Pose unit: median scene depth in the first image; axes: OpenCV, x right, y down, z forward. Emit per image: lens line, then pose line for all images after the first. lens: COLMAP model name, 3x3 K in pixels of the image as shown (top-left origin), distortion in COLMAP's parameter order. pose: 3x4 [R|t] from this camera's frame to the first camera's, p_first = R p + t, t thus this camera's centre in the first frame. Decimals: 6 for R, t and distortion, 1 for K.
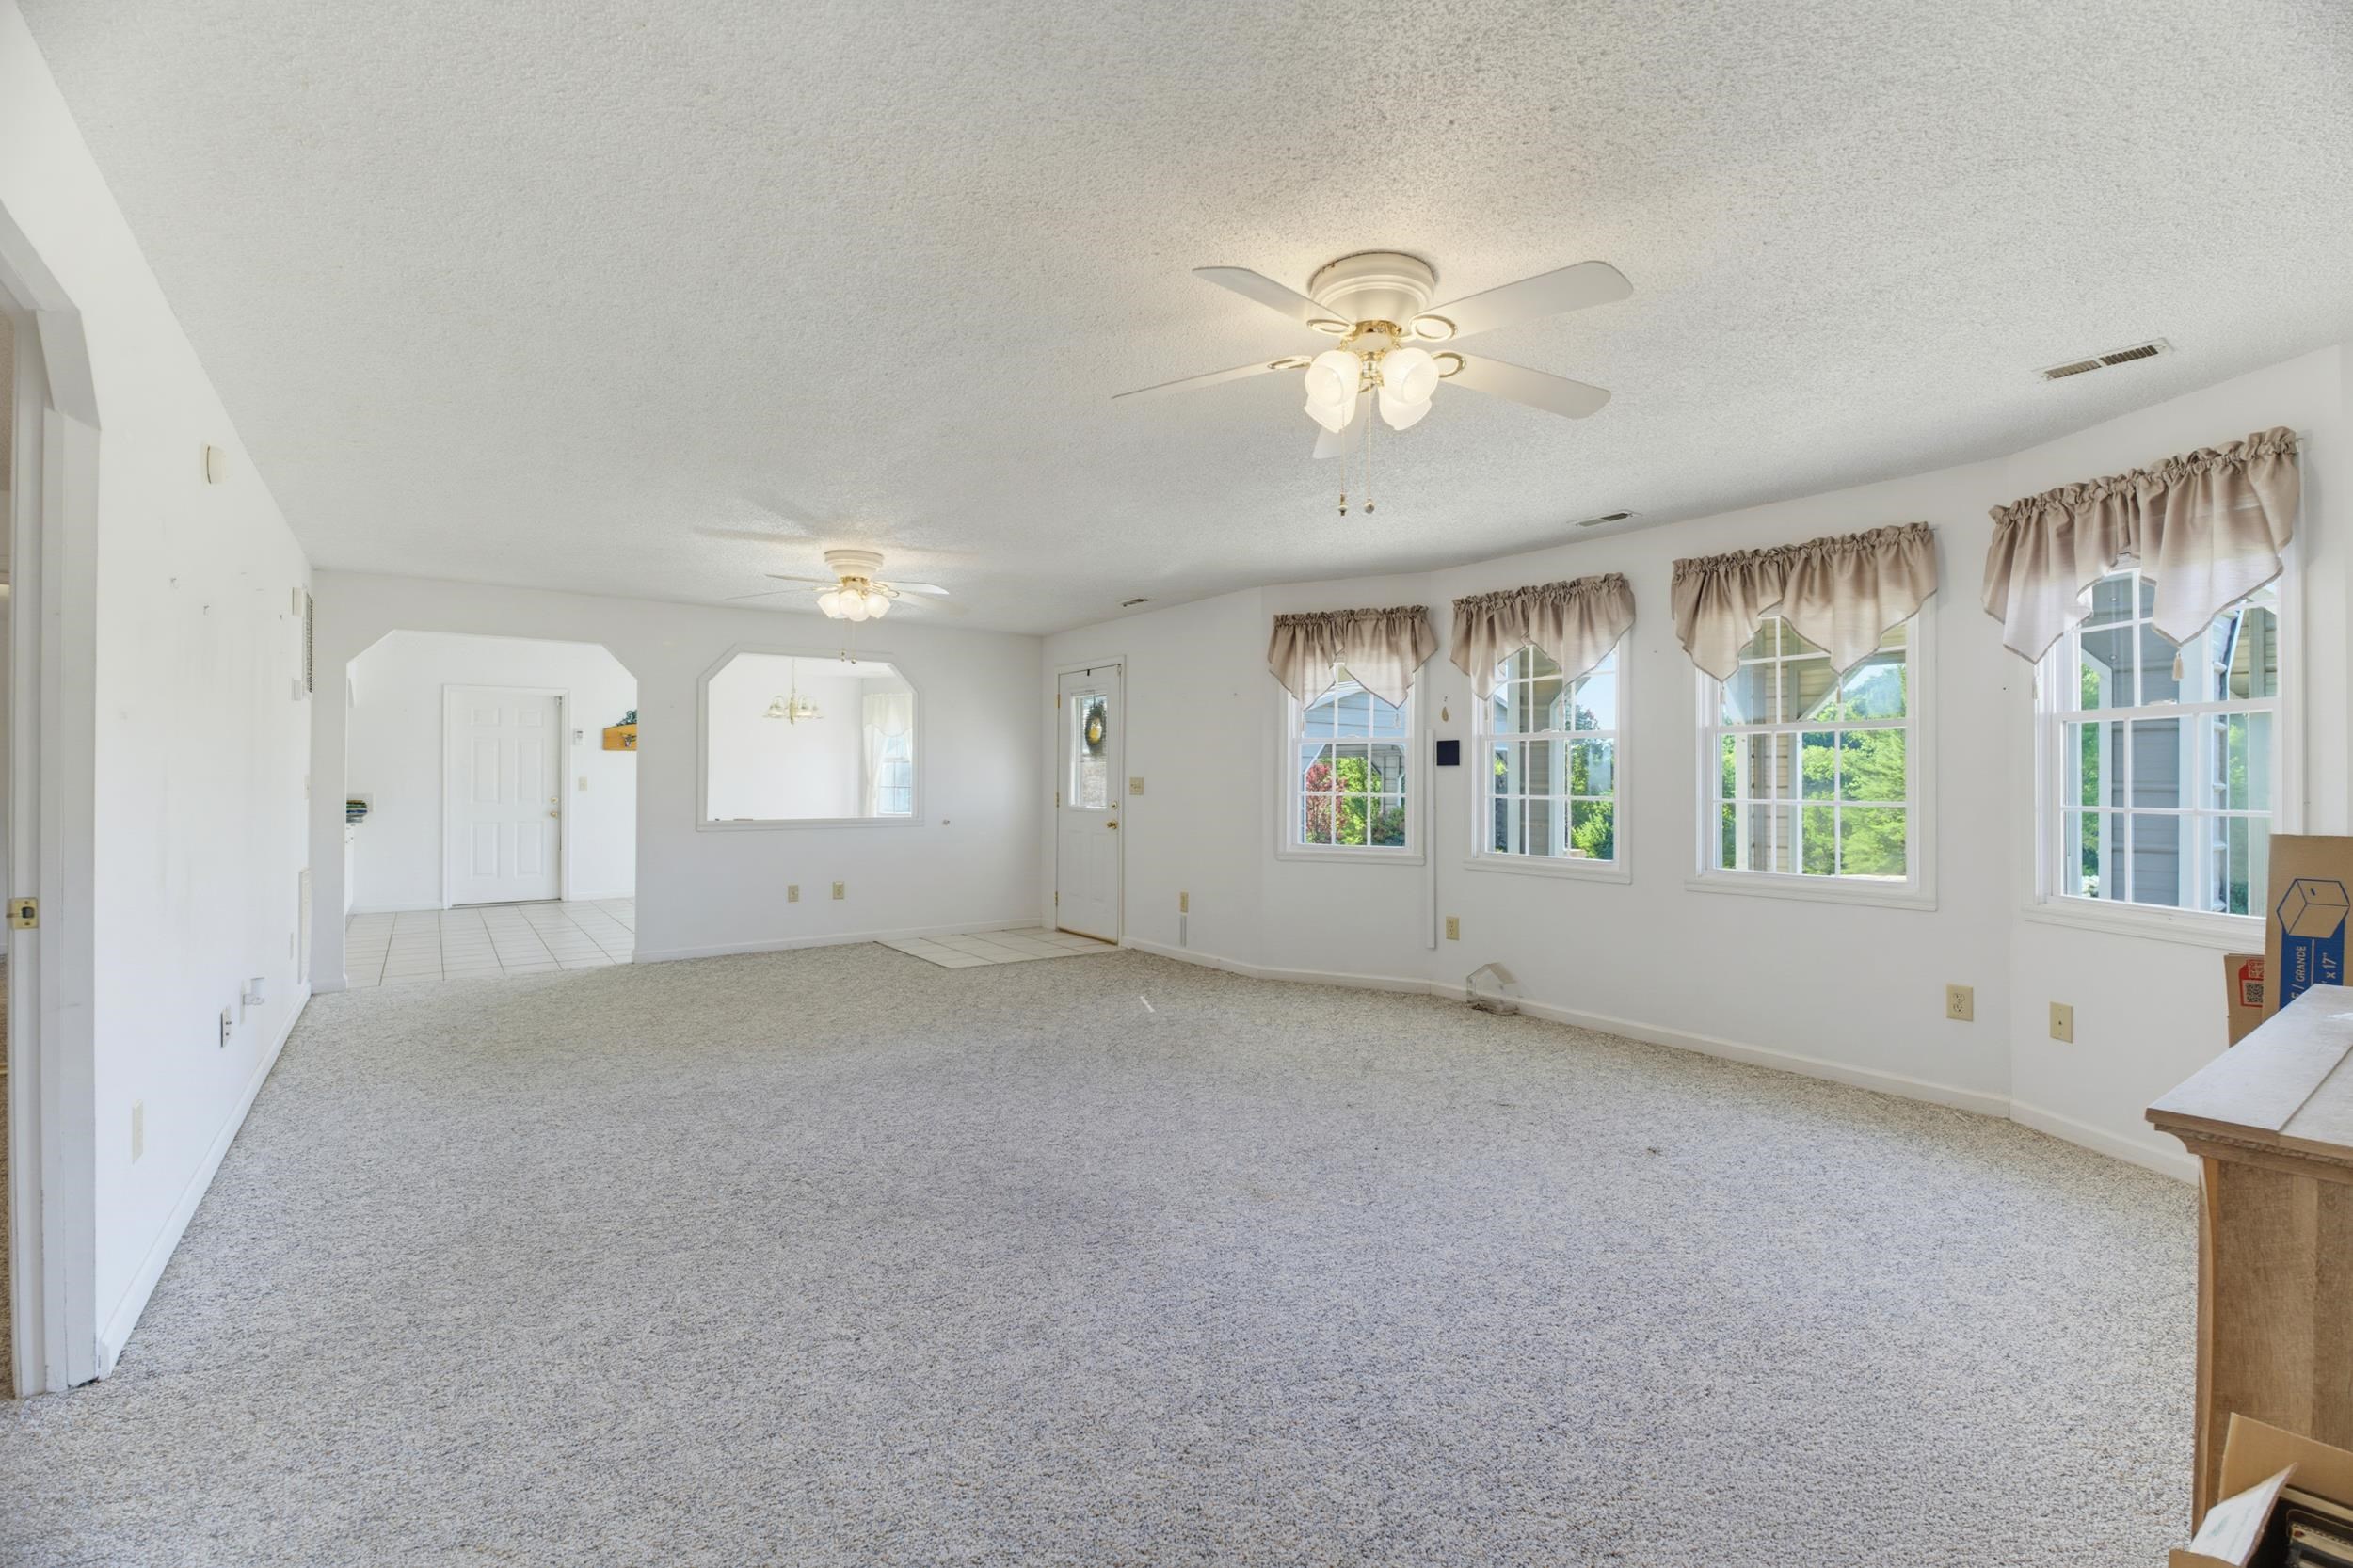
lens RADIAL K [[1037.6, 0, 1176.5], [0, 1037.6, 784.0], [0, 0, 1]] dist [0.021501, 0.000018]
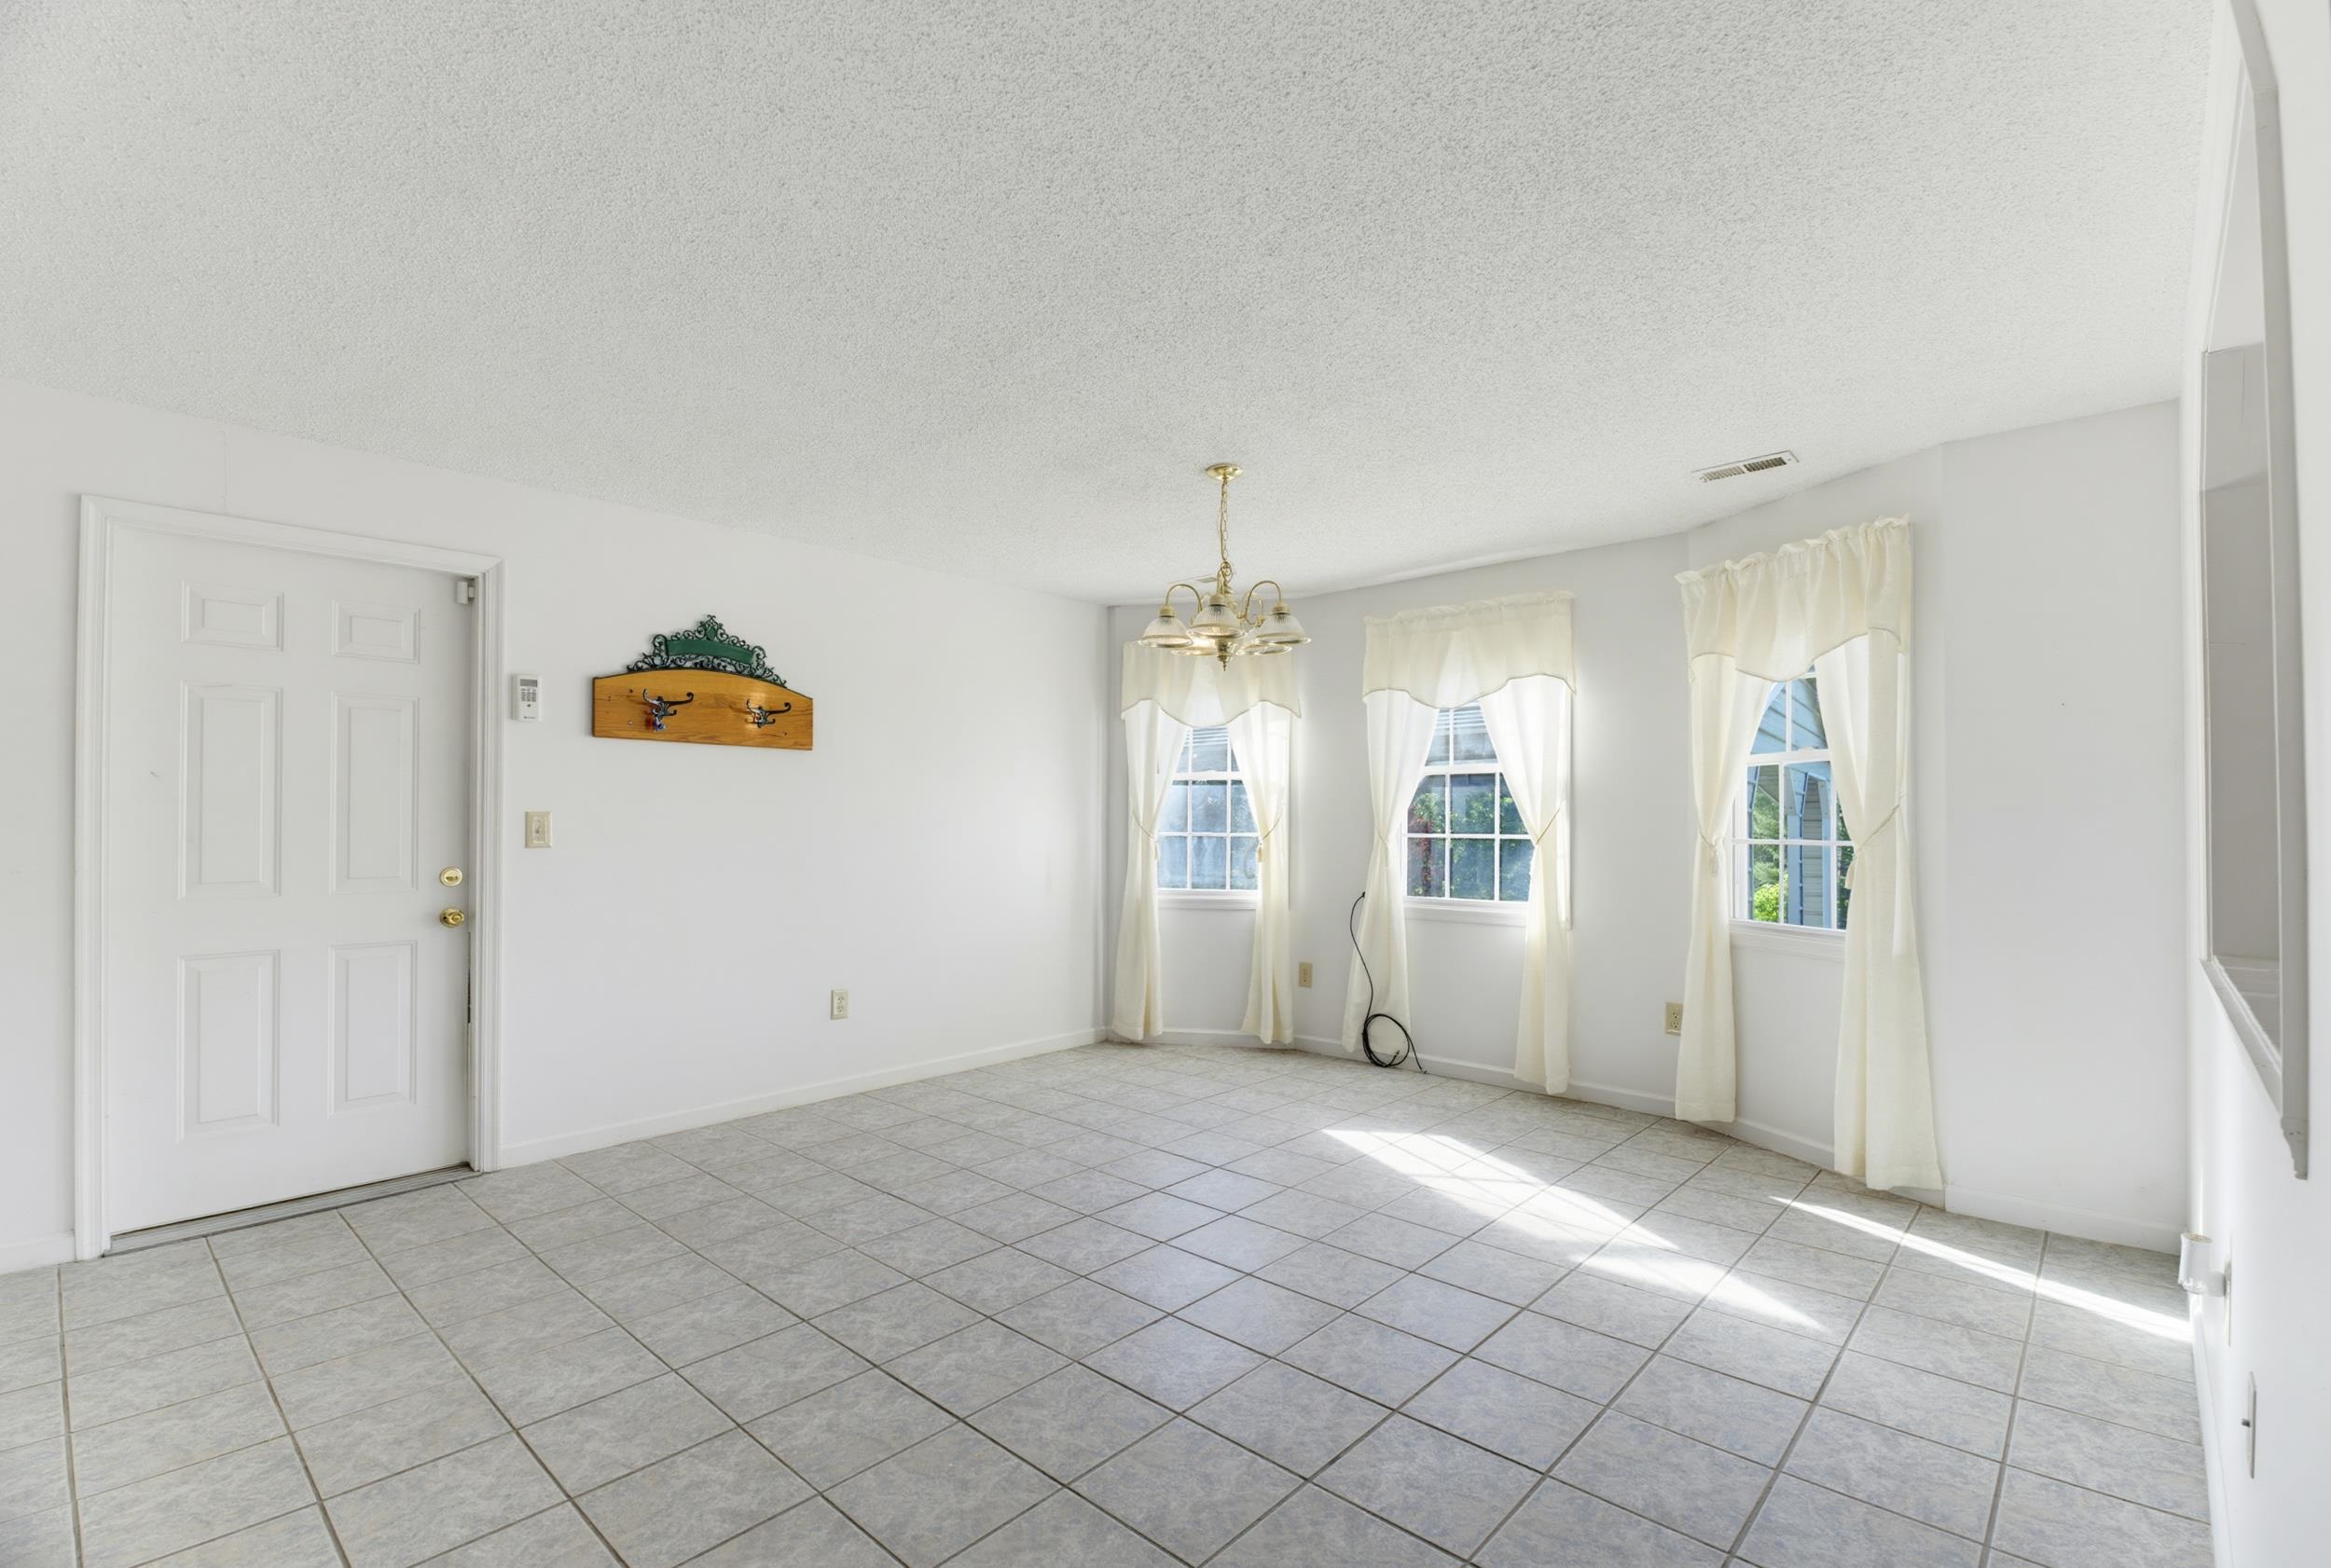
lens RADIAL K [[1038.3, 0, 1161.7], [0, 1038.3, 818.4], [0, 0, 1]] dist [-0.001787, -0.000085]
pose [[0.979336, 0.000770, 0.202240, -0.435136], [0.000550, 0.999979, -0.006469, -0.001814], [-0.202241, 0.006446, 0.979315, 0.619098]]
